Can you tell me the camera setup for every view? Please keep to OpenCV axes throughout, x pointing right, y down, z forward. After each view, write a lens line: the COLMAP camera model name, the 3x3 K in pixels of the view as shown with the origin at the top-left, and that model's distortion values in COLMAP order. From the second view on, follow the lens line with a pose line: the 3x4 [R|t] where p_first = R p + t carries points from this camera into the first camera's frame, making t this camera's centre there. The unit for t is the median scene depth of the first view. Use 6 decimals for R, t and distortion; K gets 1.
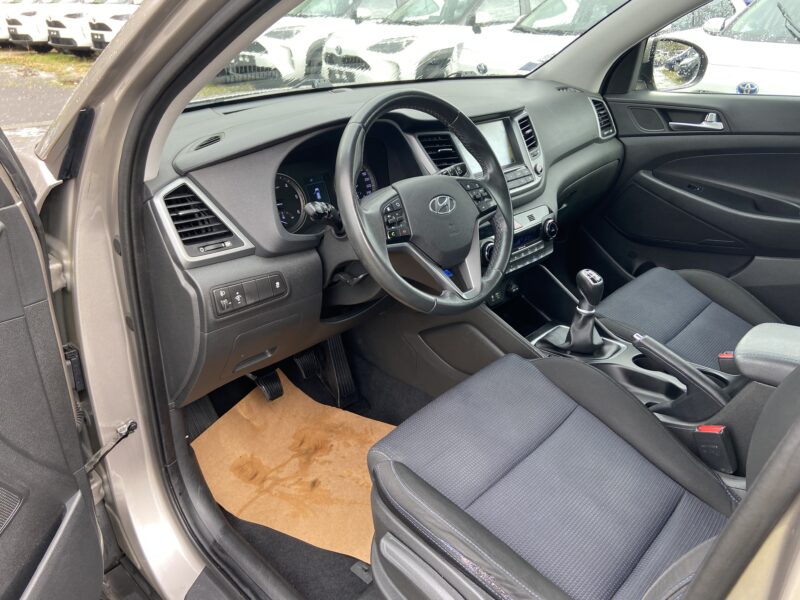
lens RADIAL K [[604.4, 0, 399.0], [0, 604.4, 296.8], [0, 0, 1]] dist [0.108099, -0.144353]
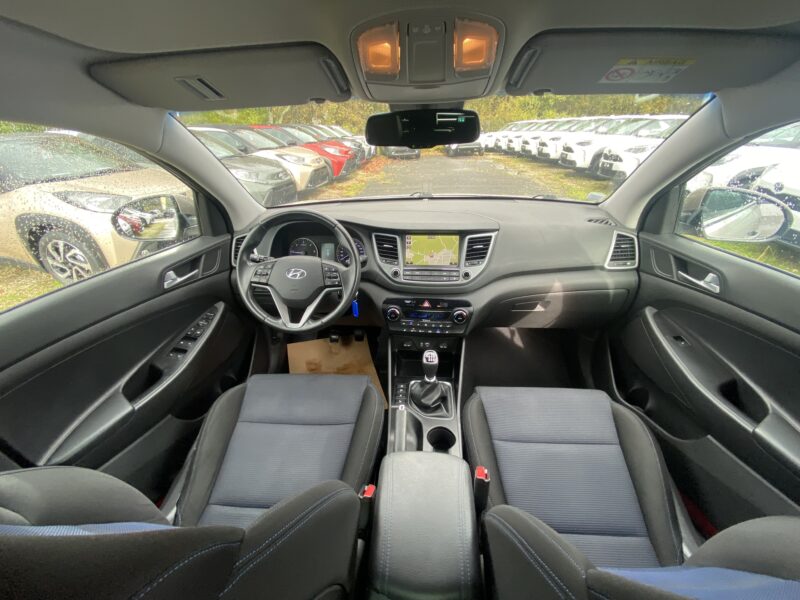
lens RADIAL K [[325.9, 0, 400.0], [0, 325.9, 300.0], [0, 0, 1]] dist [-0.000712, -0.000196]
pose [[0.620897, 0.337789, -0.707380, 0.647185], [-0.306160, 0.935218, 0.177858, -0.227830], [0.721632, 0.106140, 0.684091, 0.364138]]
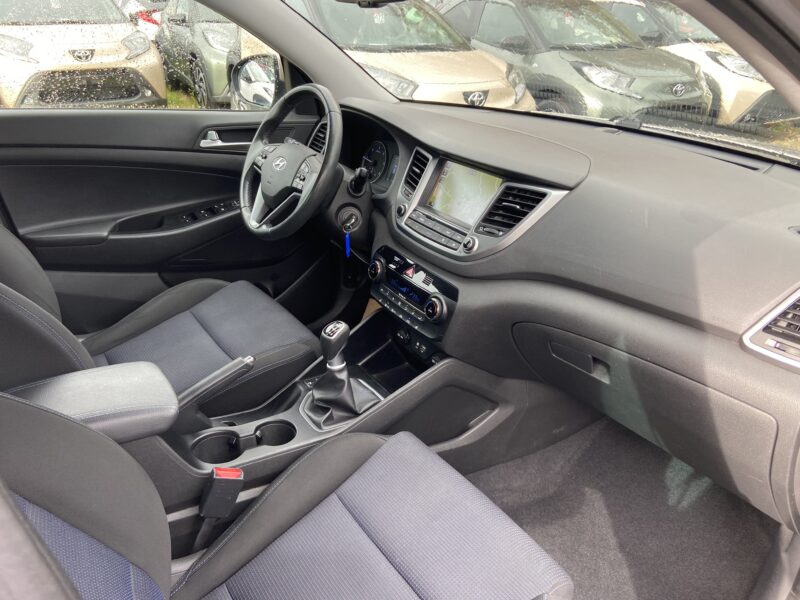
lens RADIAL K [[604.4, 0, 399.0], [0, 604.4, 296.8], [0, 0, 1]] dist [0.108099, -0.144353]
pose [[-0.218913, 0.397600, -0.891062, 0.921320], [-0.443266, 0.773017, 0.453827, -0.446129], [0.869248, 0.494326, 0.007019, 0.900493]]
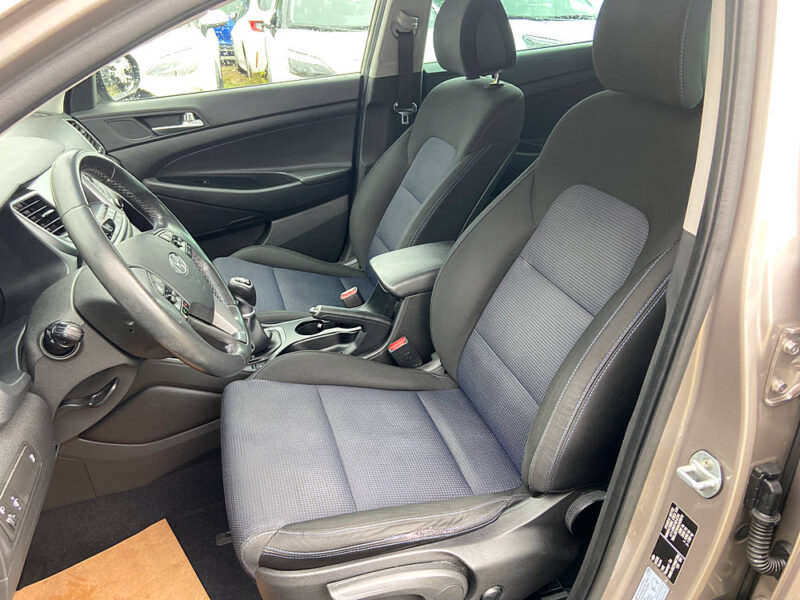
lens RADIAL K [[594.9, 0, 401.2], [0, 594.9, 302.1], [0, 0, 1]] dist [0.110207, -0.134683]
pose [[0.480910, -0.423553, 0.767678, -0.308522], [0.400475, 0.885016, 0.237416, -0.117793], [-0.779965, 0.193260, 0.595235, 0.149989]]
